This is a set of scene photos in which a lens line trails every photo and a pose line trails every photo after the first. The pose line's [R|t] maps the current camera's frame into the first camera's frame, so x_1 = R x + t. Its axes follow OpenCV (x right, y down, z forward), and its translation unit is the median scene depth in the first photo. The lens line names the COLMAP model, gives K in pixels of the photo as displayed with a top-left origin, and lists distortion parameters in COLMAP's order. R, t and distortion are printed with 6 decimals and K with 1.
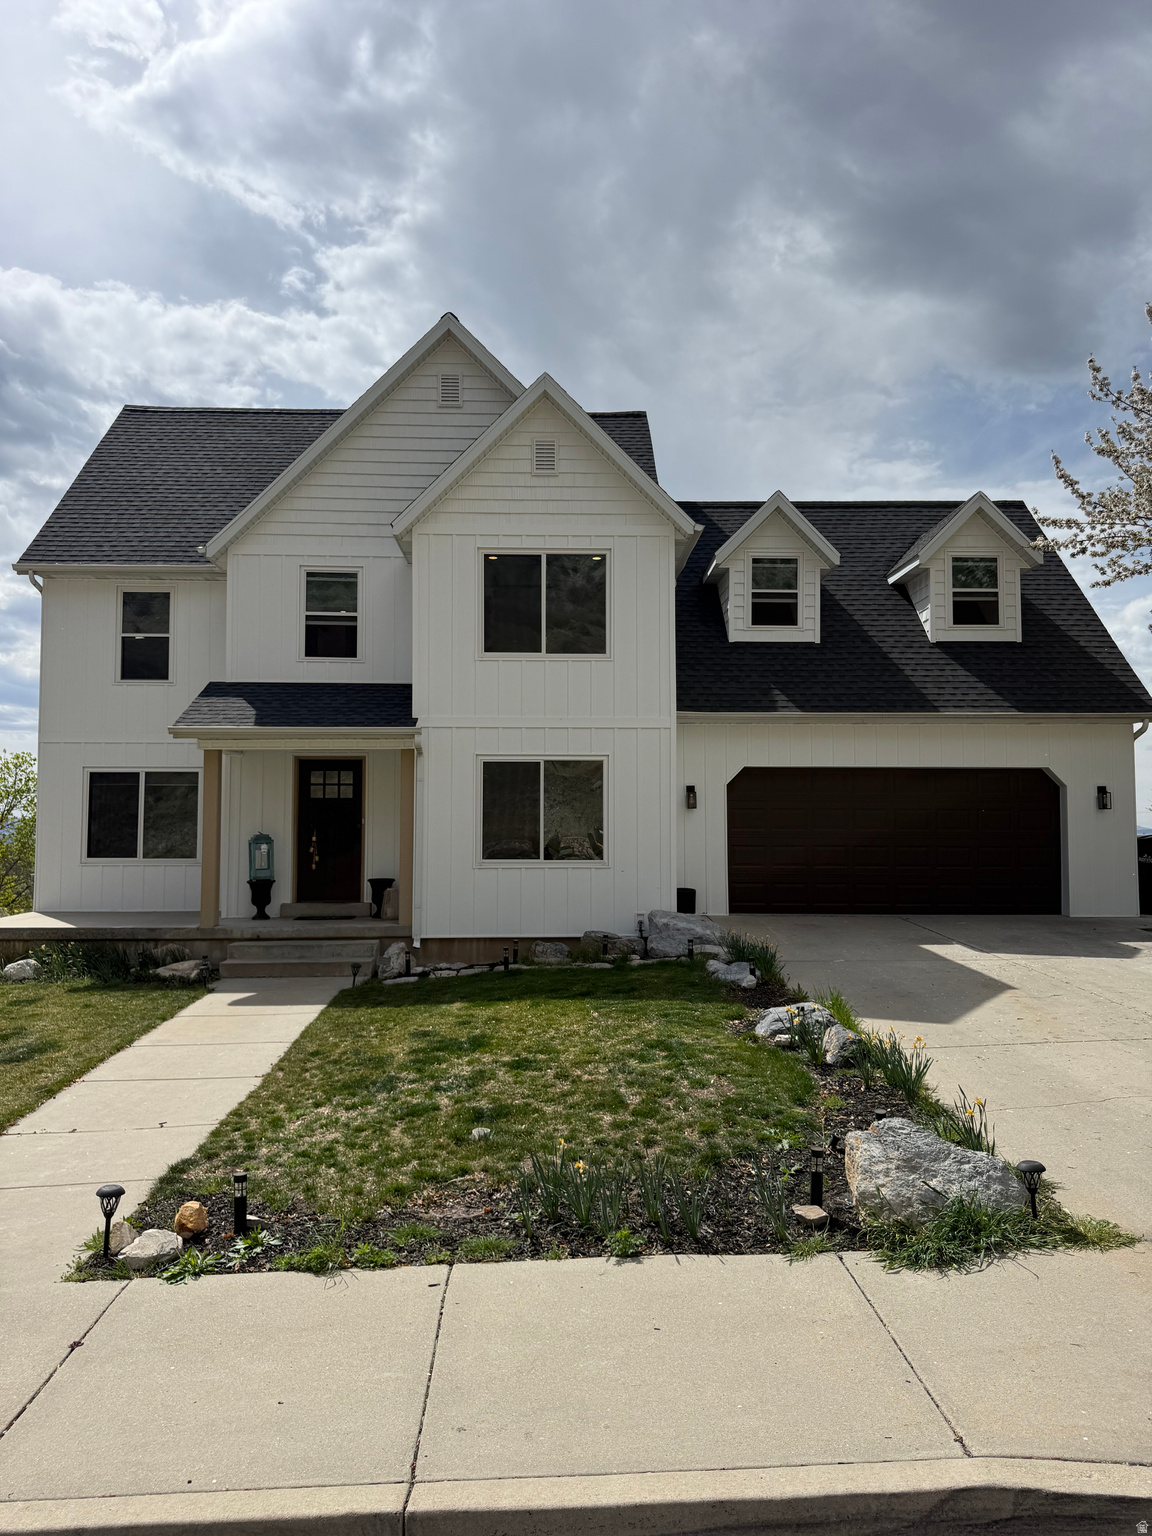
lens RADIAL K [[1086.0, 0, 576.0], [0, 1086.0, 768.0], [0, 0, 1]] dist [0.099404, -0.168439]
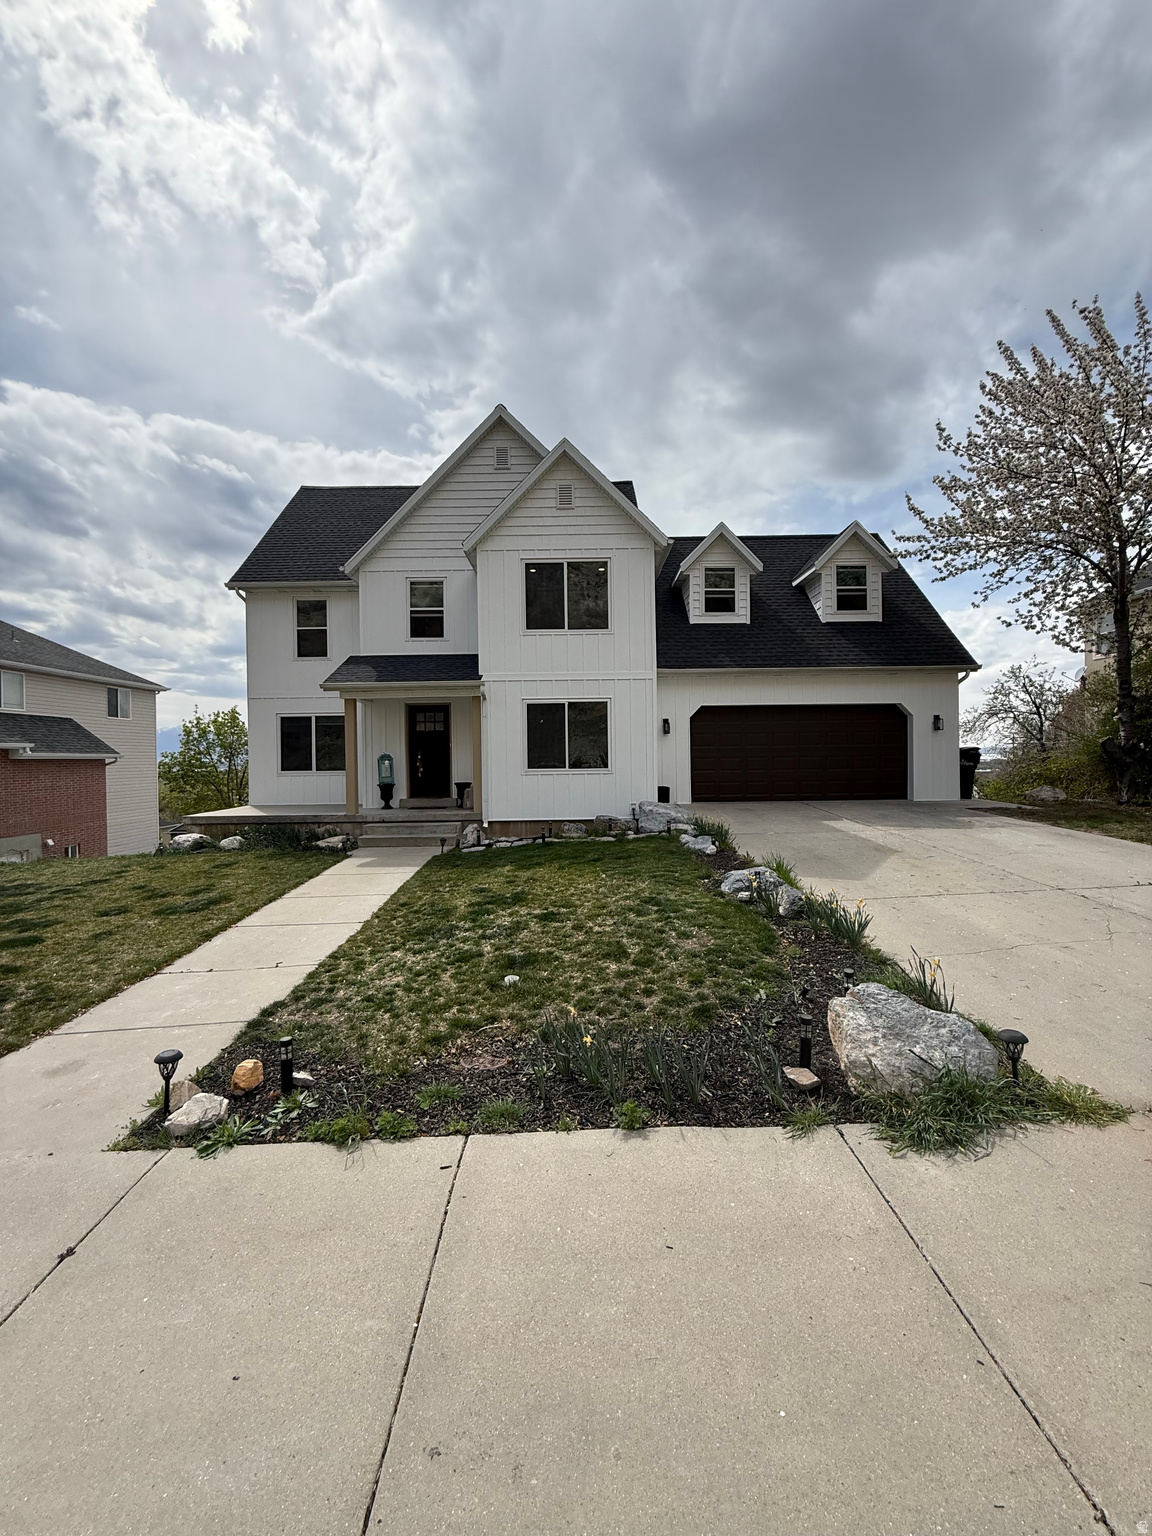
lens RADIAL K [[612.1, 0, 575.8], [0, 612.1, 762.2], [0, 0, 1]] dist [-0.000970, 0.000348]
pose [[0.999503, -0.013589, -0.028459, 0.004476], [0.015446, 0.997694, 0.066090, 0.019504], [0.027495, -0.066496, 0.997408, 0.154665]]
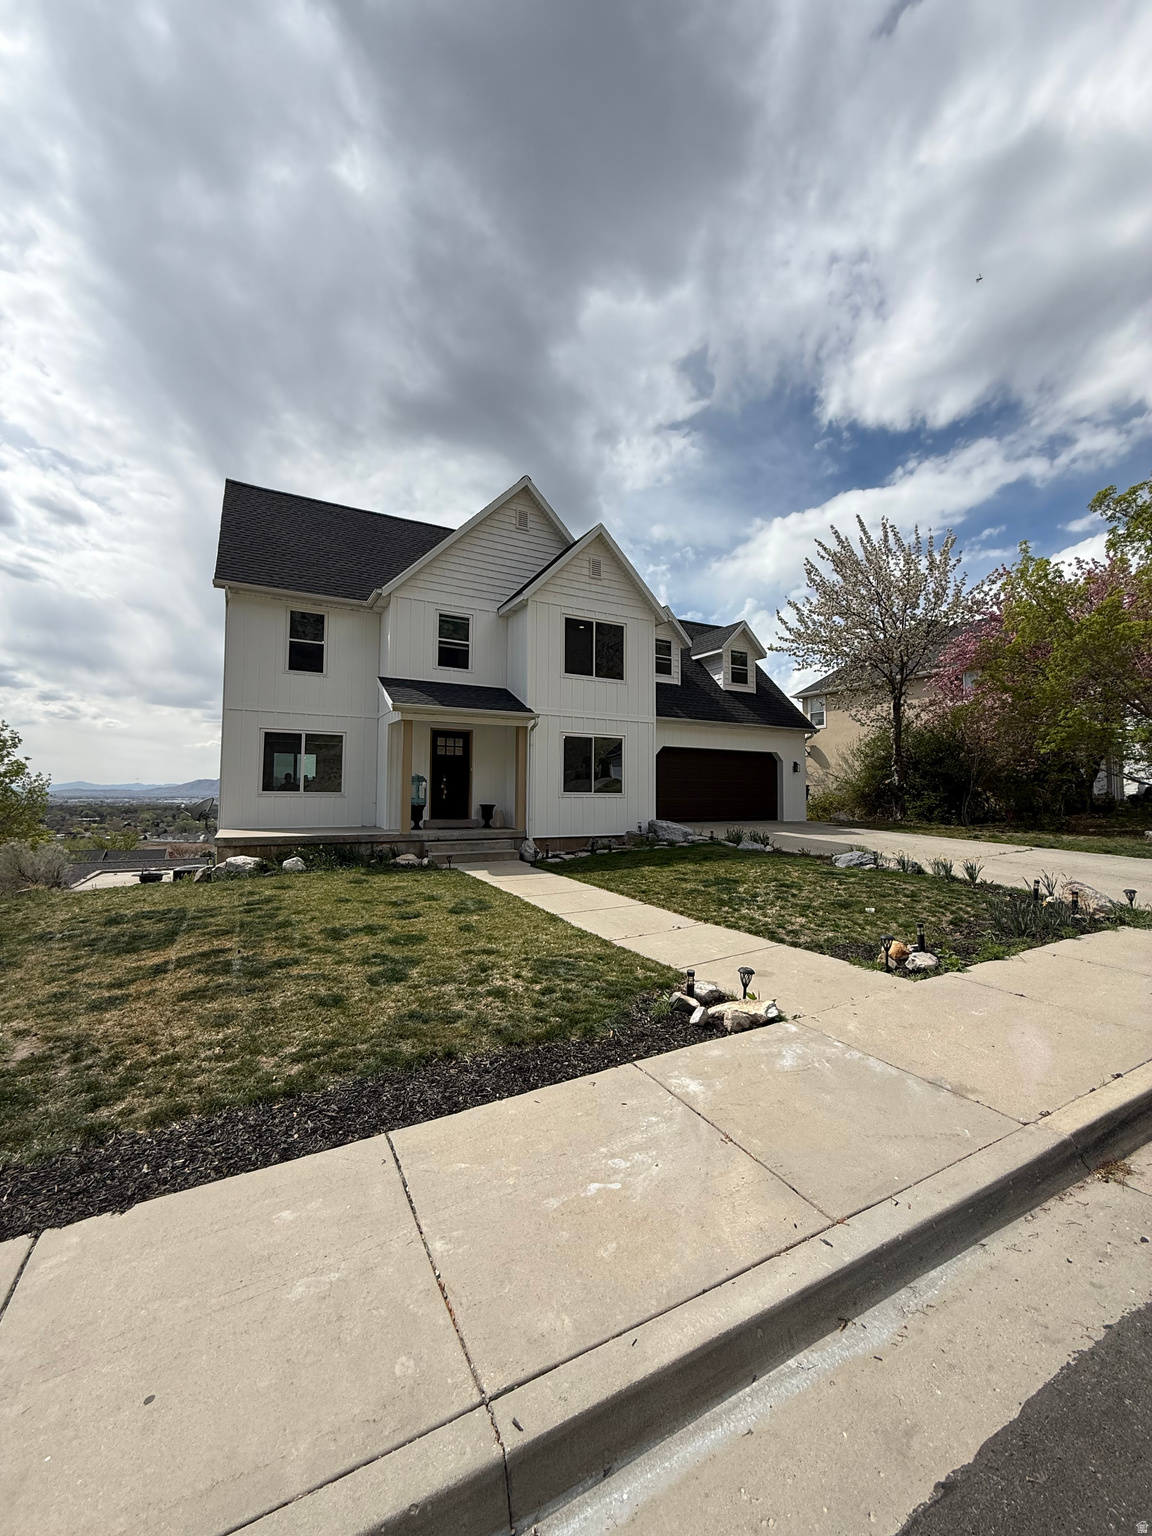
lens RADIAL K [[612.1, 0, 575.8], [0, 612.1, 762.2], [0, 0, 1]] dist [-0.000970, 0.000348]
pose [[0.893533, 0.030087, 0.447987, -0.501857], [-0.031743, 0.999489, -0.003812, 0.038958], [-0.447873, -0.010814, 0.894032, 0.112746]]
